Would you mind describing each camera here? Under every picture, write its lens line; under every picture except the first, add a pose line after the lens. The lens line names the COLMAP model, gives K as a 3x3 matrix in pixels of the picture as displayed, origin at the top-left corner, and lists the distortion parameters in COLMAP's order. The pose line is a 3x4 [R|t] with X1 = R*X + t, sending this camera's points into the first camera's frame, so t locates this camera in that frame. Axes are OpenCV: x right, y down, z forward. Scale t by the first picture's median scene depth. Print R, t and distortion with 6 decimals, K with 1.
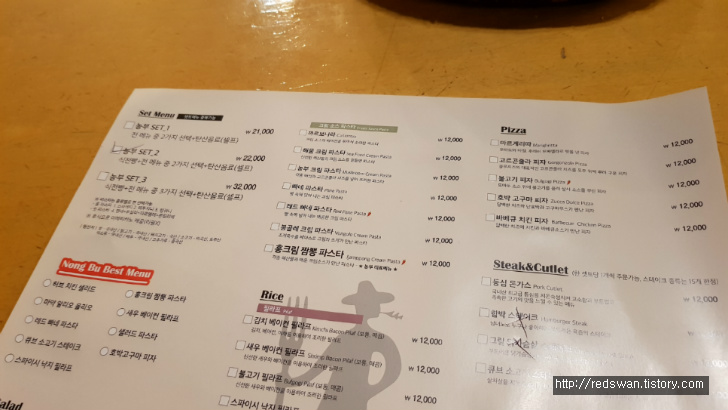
lens RADIAL K [[583.7, 0, 364.1], [0, 583.7, 206.9], [0, 0, 1]] dist [-0.012806, -0.043740]
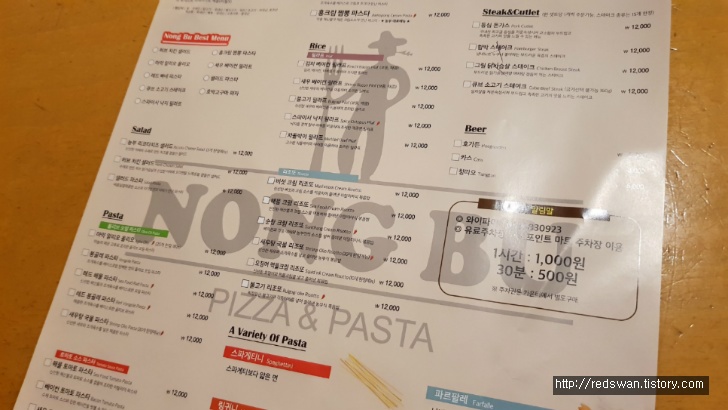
lens RADIAL K [[583.7, 0, 366.7], [0, 583.7, 205.1], [0, 0, 1]] dist [-0.012806, -0.043740]
pose [[0.993564, -0.015613, -0.112193, 0.104084], [0.043734, 0.966532, 0.252791, 0.176400], [0.104491, -0.256071, 0.960994, -0.391195]]
